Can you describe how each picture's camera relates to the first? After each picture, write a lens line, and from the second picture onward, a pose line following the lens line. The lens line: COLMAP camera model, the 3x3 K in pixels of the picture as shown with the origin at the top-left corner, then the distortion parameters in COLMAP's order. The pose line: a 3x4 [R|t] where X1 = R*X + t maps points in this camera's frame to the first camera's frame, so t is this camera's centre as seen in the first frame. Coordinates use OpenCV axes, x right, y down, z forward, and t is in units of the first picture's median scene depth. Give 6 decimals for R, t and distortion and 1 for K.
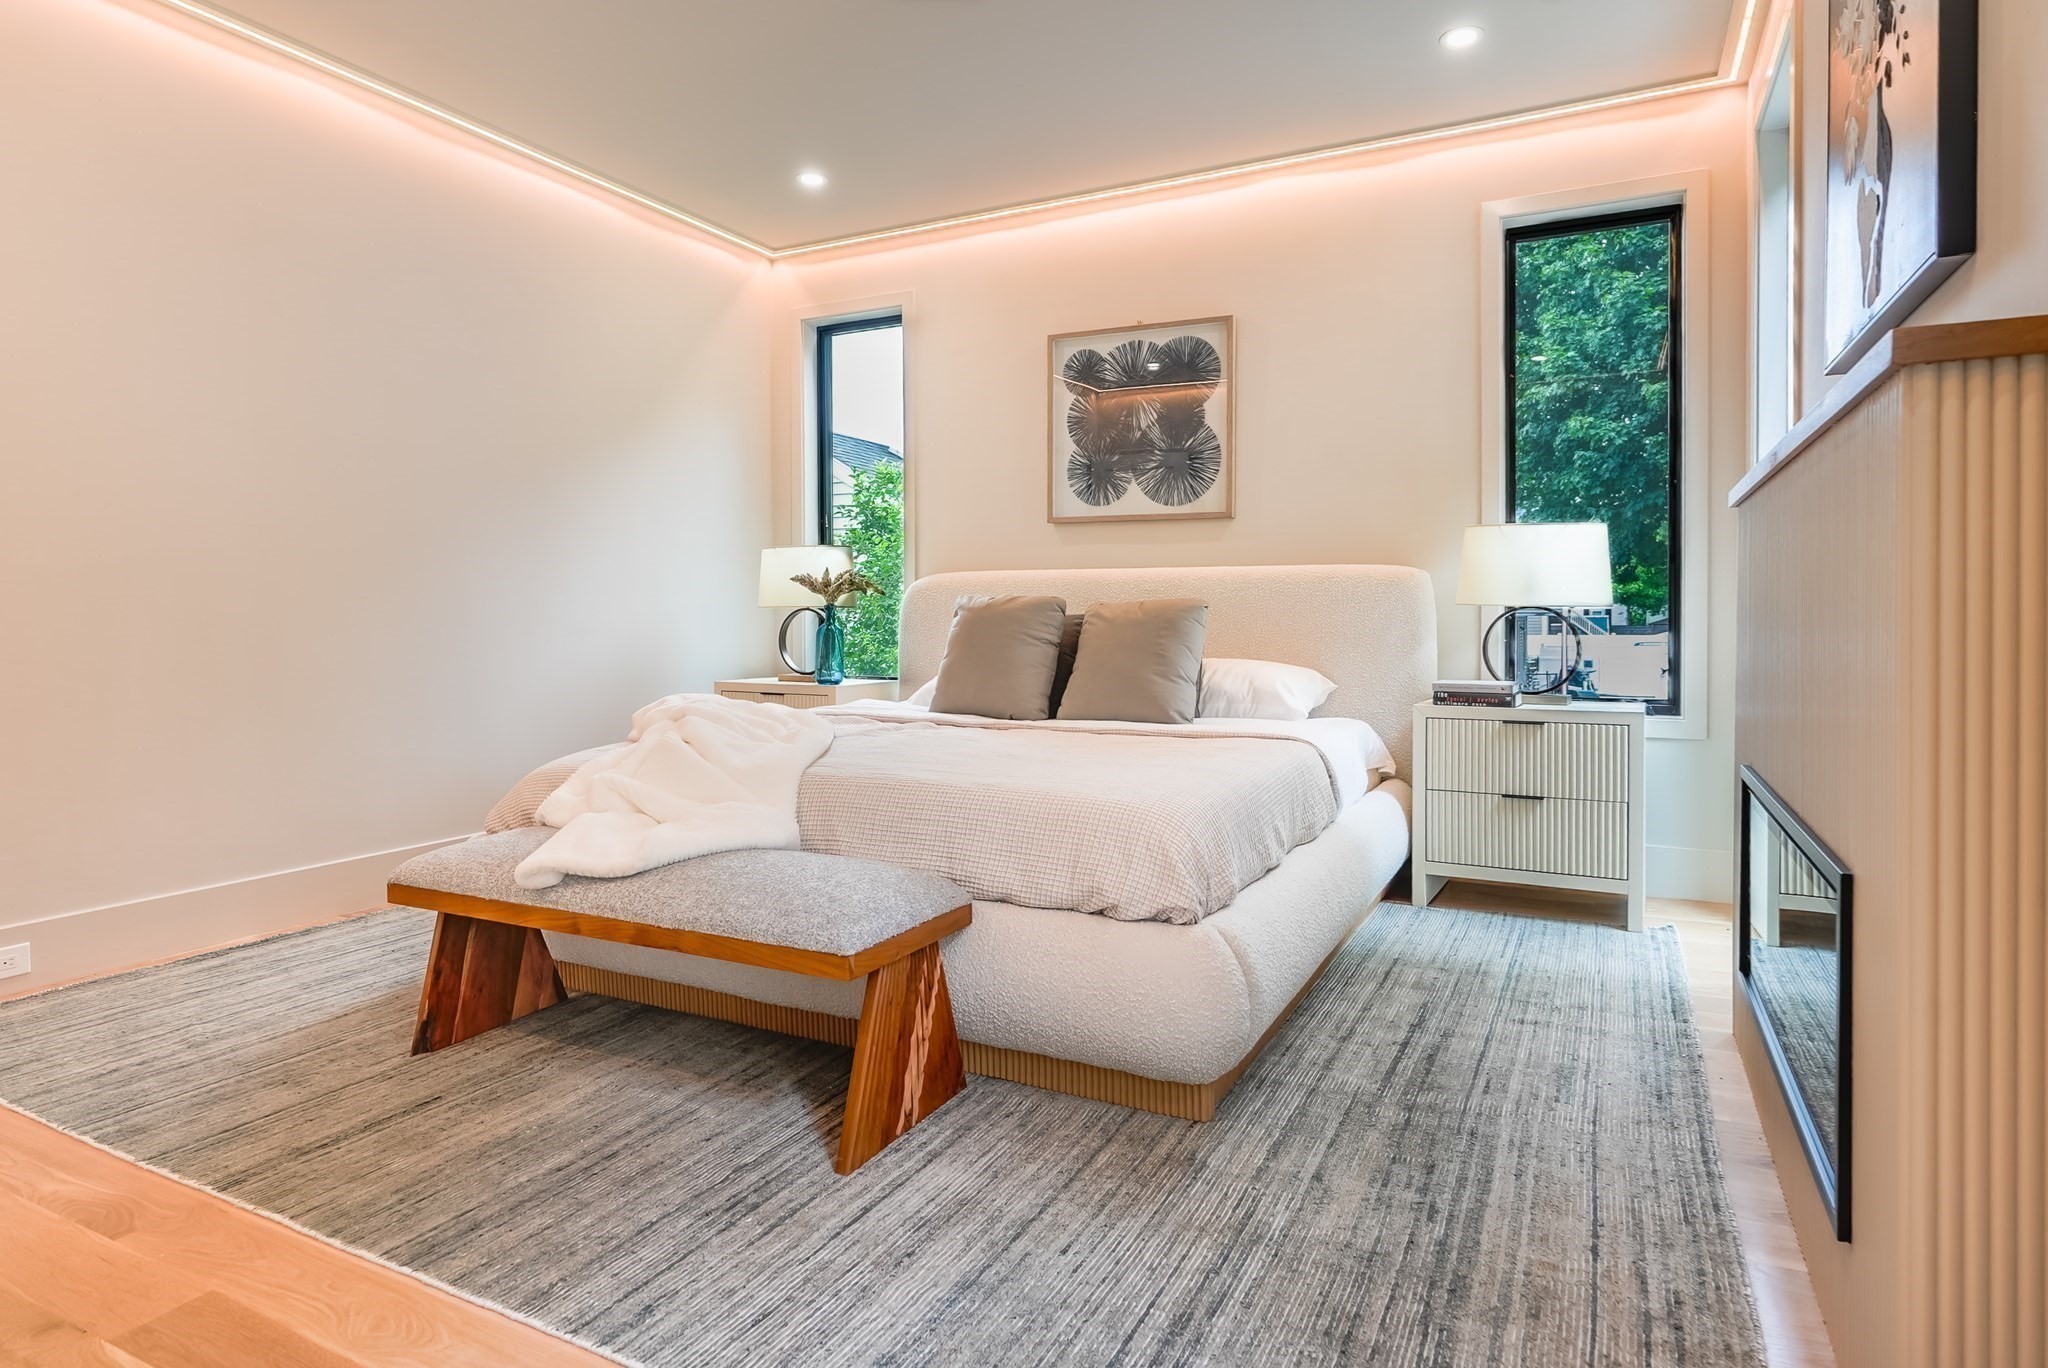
lens RADIAL K [[1098.9, 0, 1032.8], [0, 1098.9, 614.6], [0, 0, 1]] dist [0.005297, 0.000496]
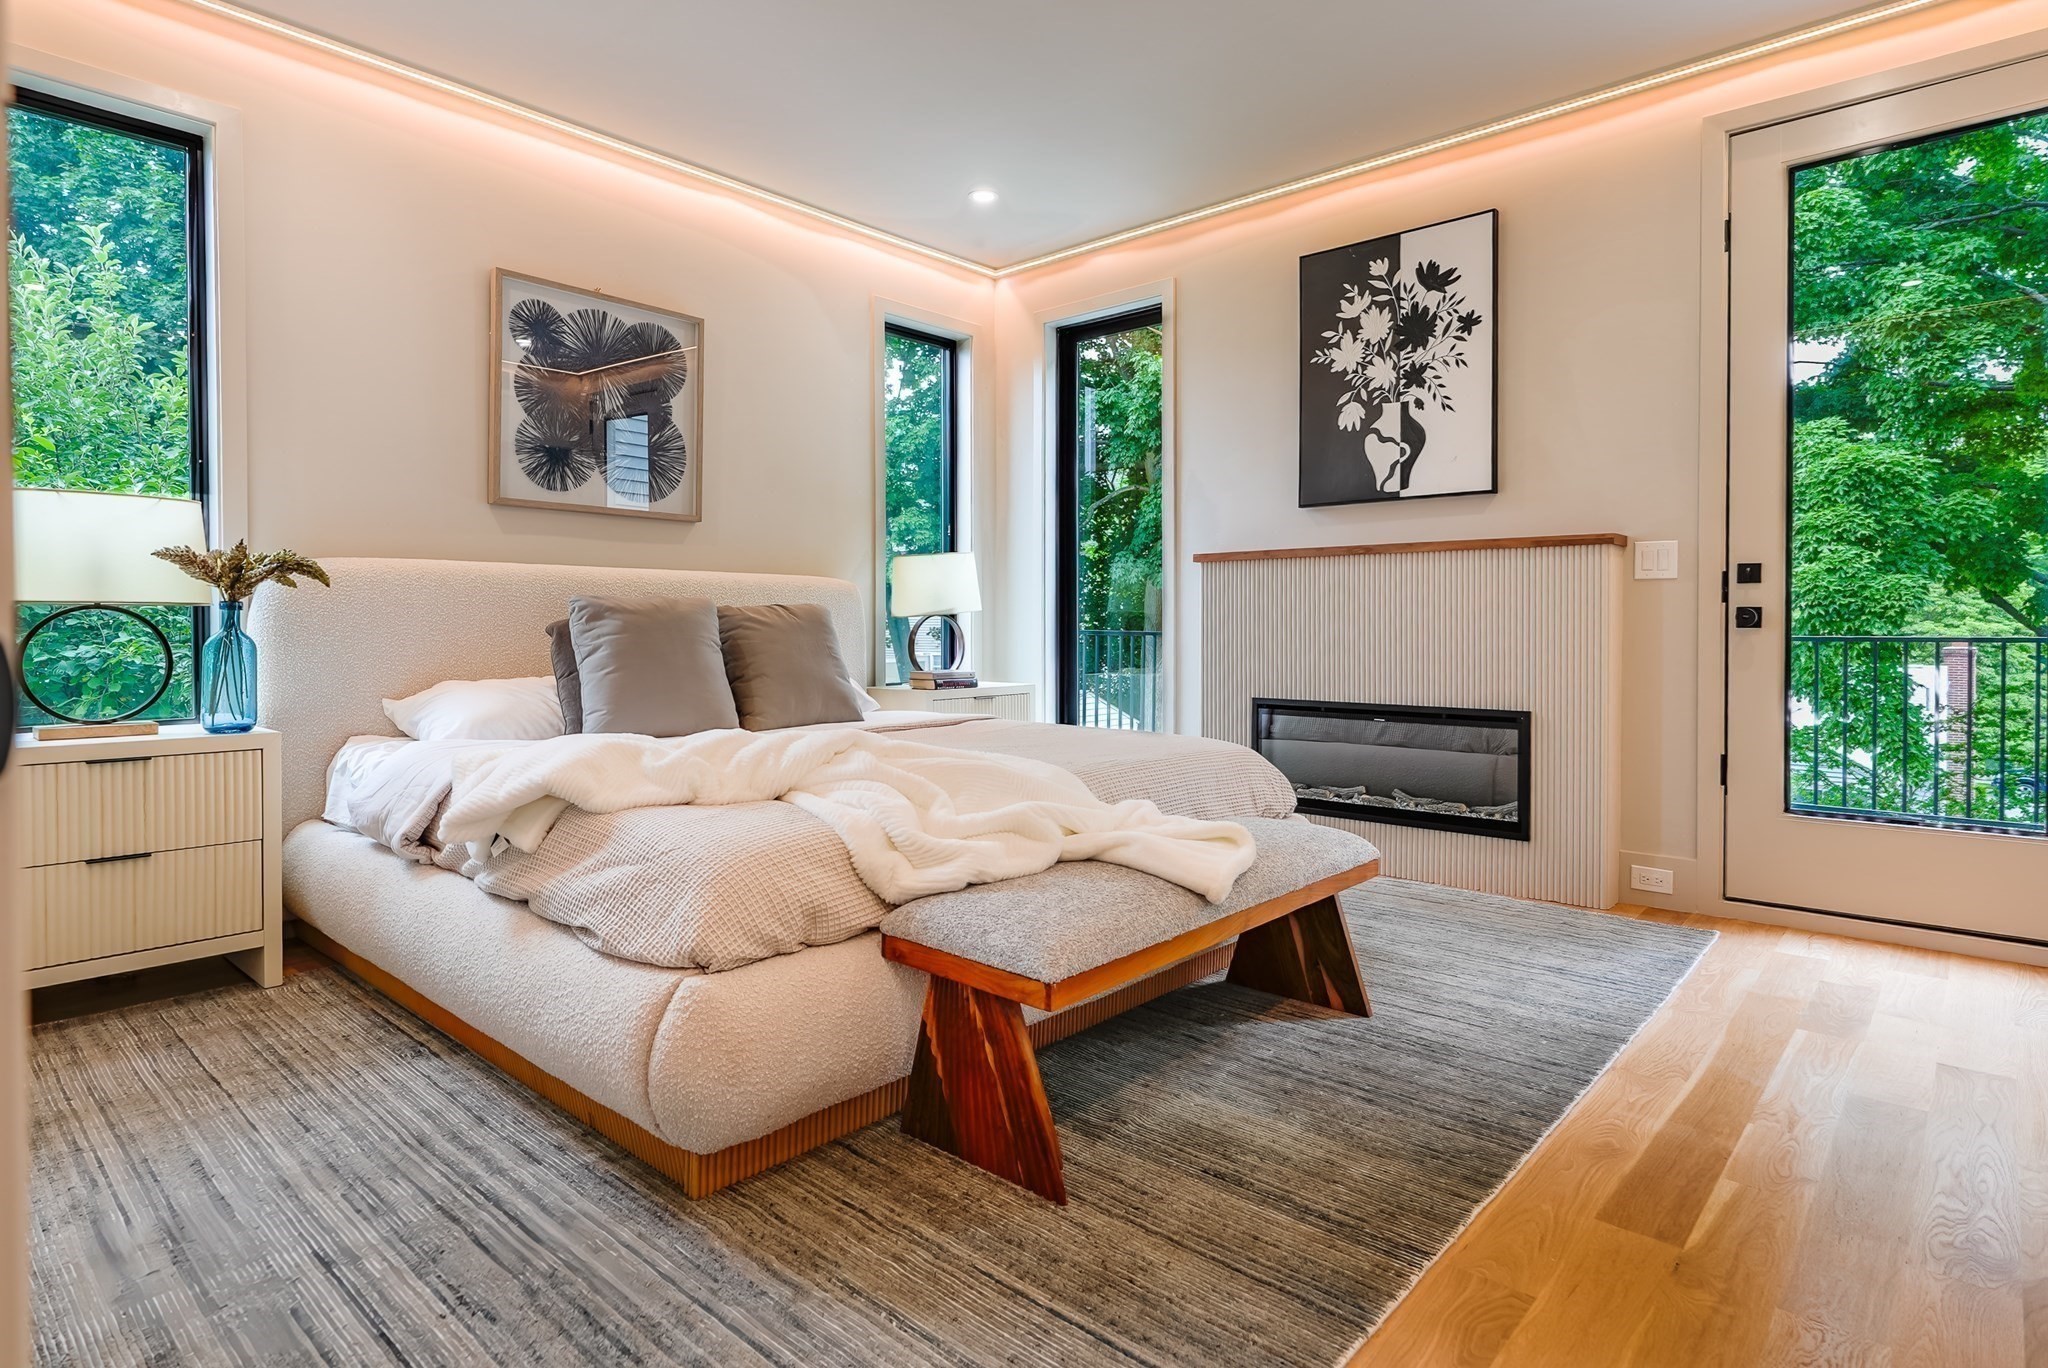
lens RADIAL K [[1101.3, 0, 1027.2], [0, 1101.3, 641.2], [0, 0, 1]] dist [-0.001846, -0.000117]
pose [[0.260975, -0.013865, 0.965246, -0.706620], [0.000762, 0.999899, 0.014157, 0.004932], [-0.965345, -0.002959, 0.260959, 0.457511]]
